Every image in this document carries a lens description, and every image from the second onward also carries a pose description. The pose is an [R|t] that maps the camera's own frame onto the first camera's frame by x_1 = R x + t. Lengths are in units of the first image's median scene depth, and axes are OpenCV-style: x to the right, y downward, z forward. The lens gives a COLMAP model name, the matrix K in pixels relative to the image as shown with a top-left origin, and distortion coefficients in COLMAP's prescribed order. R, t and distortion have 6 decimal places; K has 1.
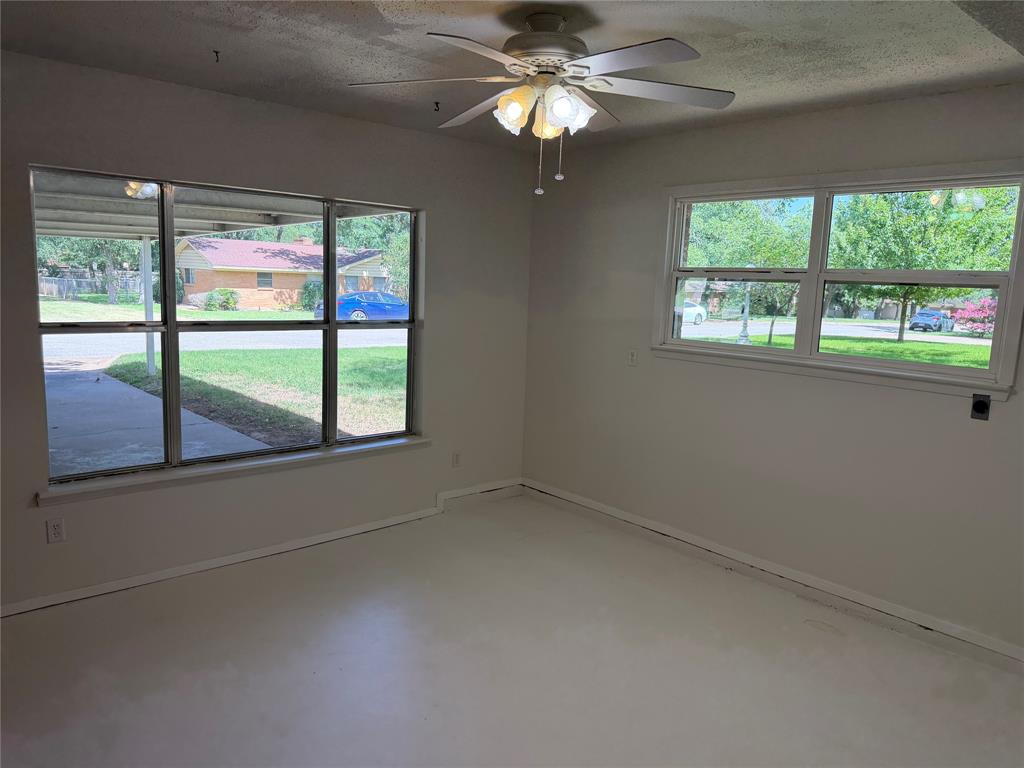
lens RADIAL K [[728.0, 0, 506.3], [0, 728.0, 385.1], [0, 0, 1]] dist [0.060022, -0.062509]
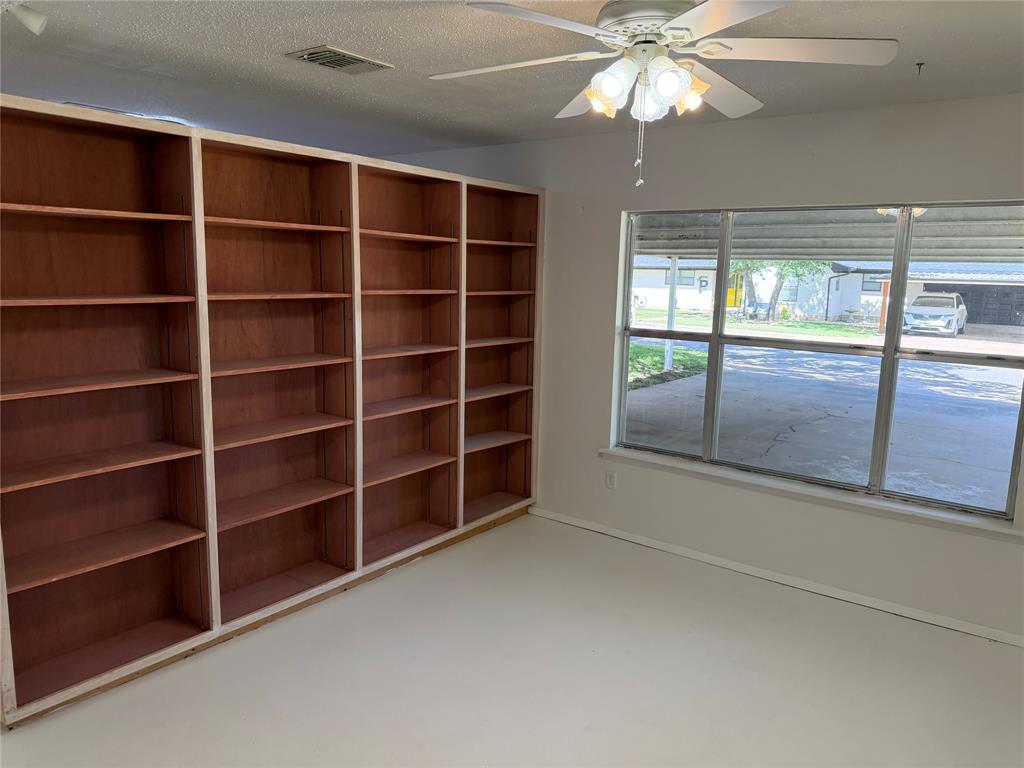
lens RADIAL K [[728.0, 0, 508.8], [0, 728.0, 382.2], [0, 0, 1]] dist [0.060022, -0.062509]
pose [[0.249581, 0.130914, -0.959464, 0.491339], [-0.177747, 0.980178, 0.087503, -0.048799], [0.951901, 0.148703, 0.267903, 0.378039]]
